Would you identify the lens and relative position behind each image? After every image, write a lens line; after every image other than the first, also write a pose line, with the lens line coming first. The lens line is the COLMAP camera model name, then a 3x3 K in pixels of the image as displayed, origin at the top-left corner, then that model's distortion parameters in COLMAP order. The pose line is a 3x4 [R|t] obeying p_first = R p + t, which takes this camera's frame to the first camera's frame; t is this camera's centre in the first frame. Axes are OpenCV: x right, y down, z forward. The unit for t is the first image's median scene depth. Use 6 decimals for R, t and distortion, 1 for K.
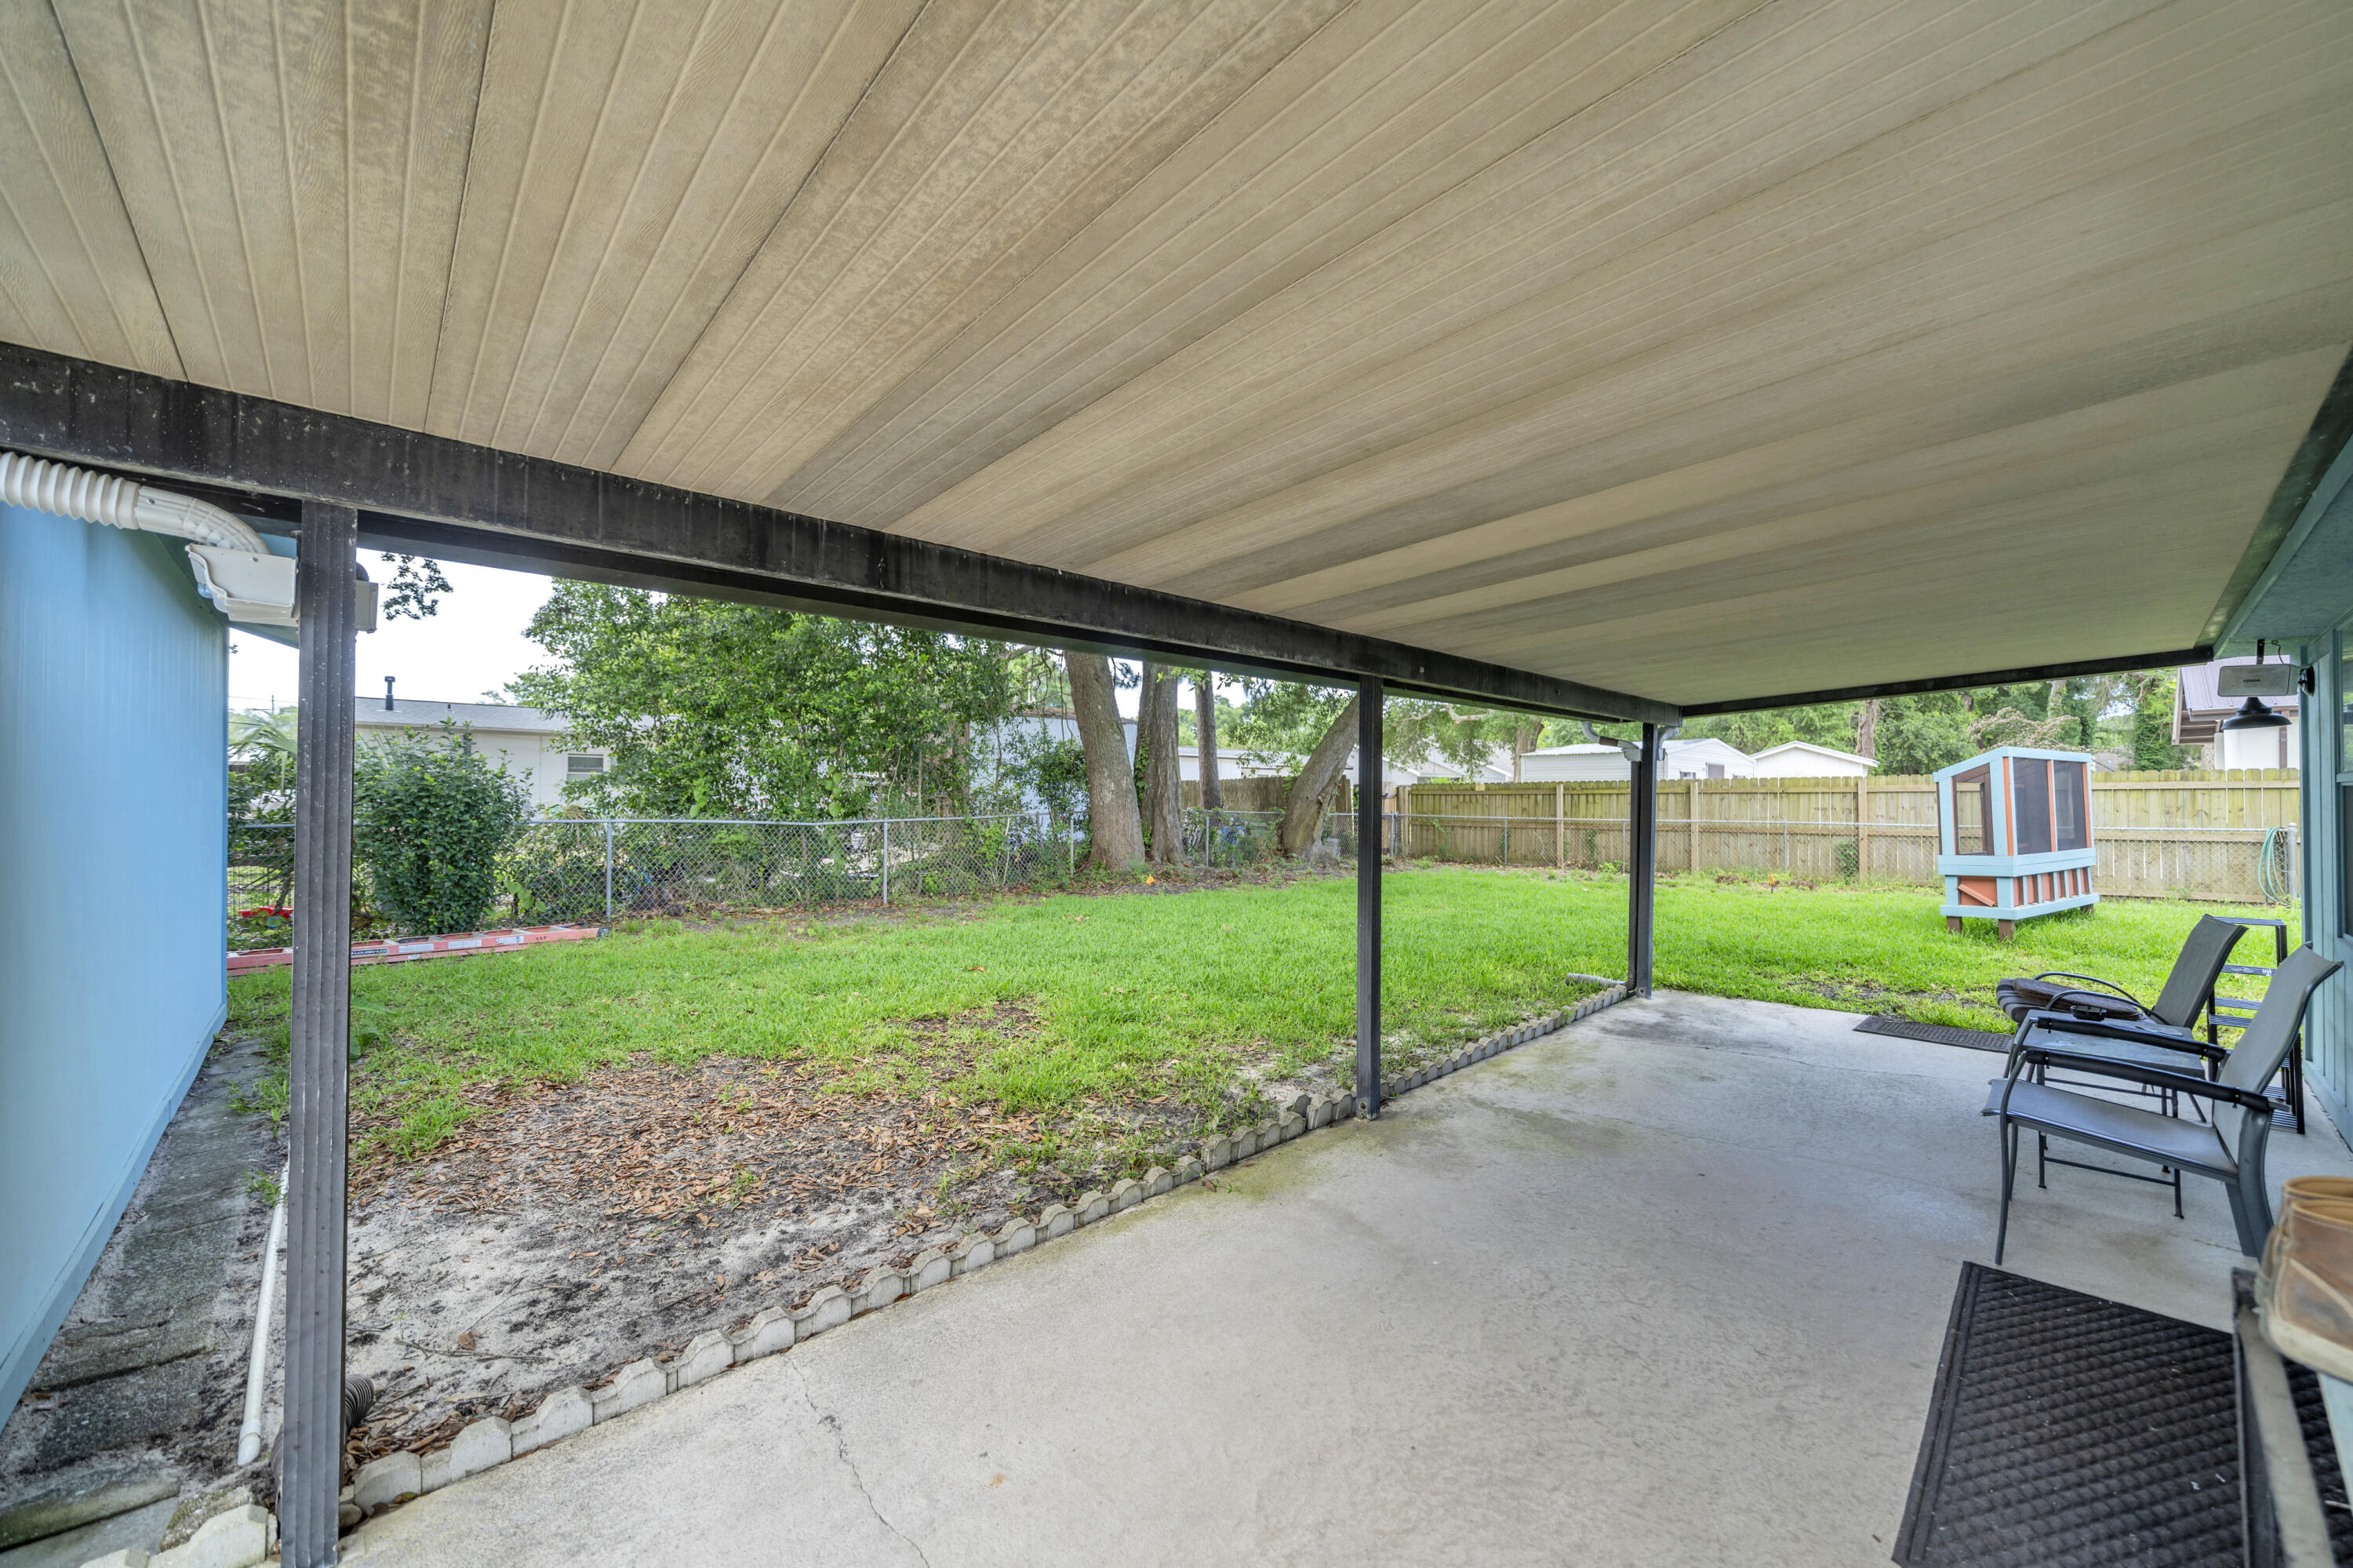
lens RADIAL K [[900.9, 0, 1182.0], [0, 900.9, 780.9], [0, 0, 1]] dist [-0.002059, 0.000174]
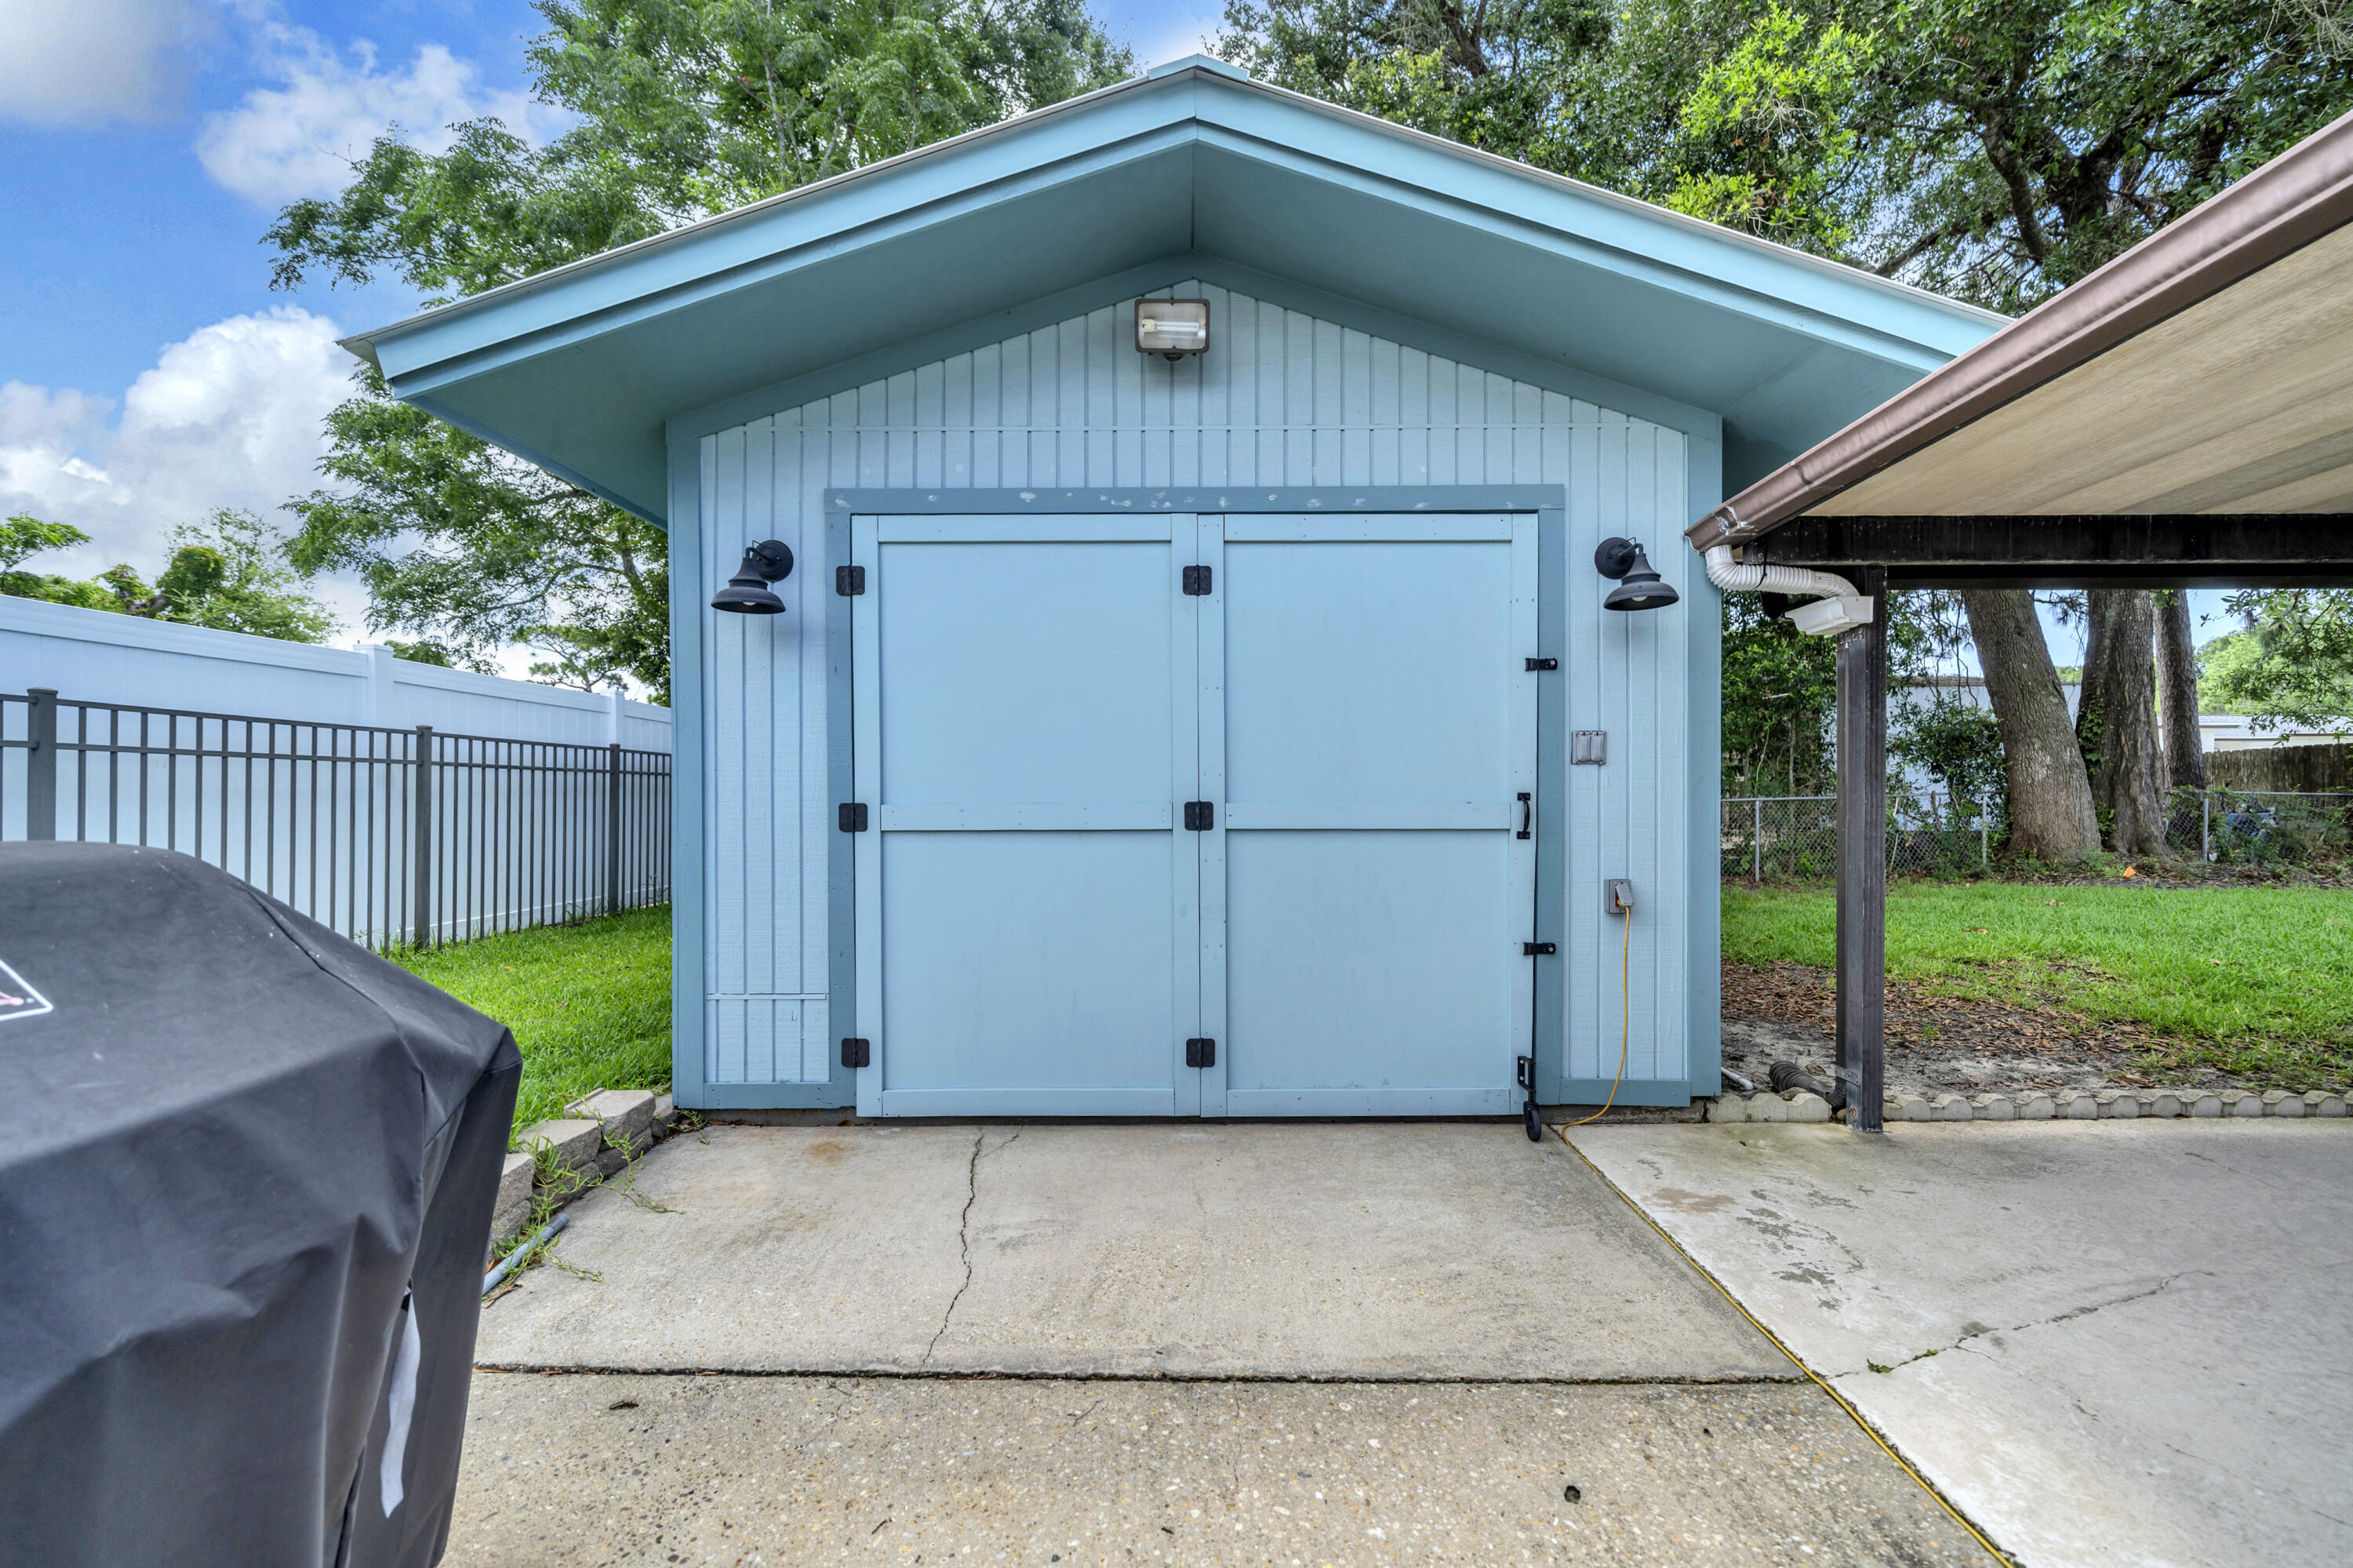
lens RADIAL K [[900.9, 0, 1185.0], [0, 900.9, 804.9], [0, 0, 1]] dist [-0.002059, 0.000174]
pose [[0.720891, 0.002059, -0.693046, -0.073774], [0.019622, 0.999534, 0.023380, 0.012442], [0.692771, -0.030453, 0.720514, -0.145637]]
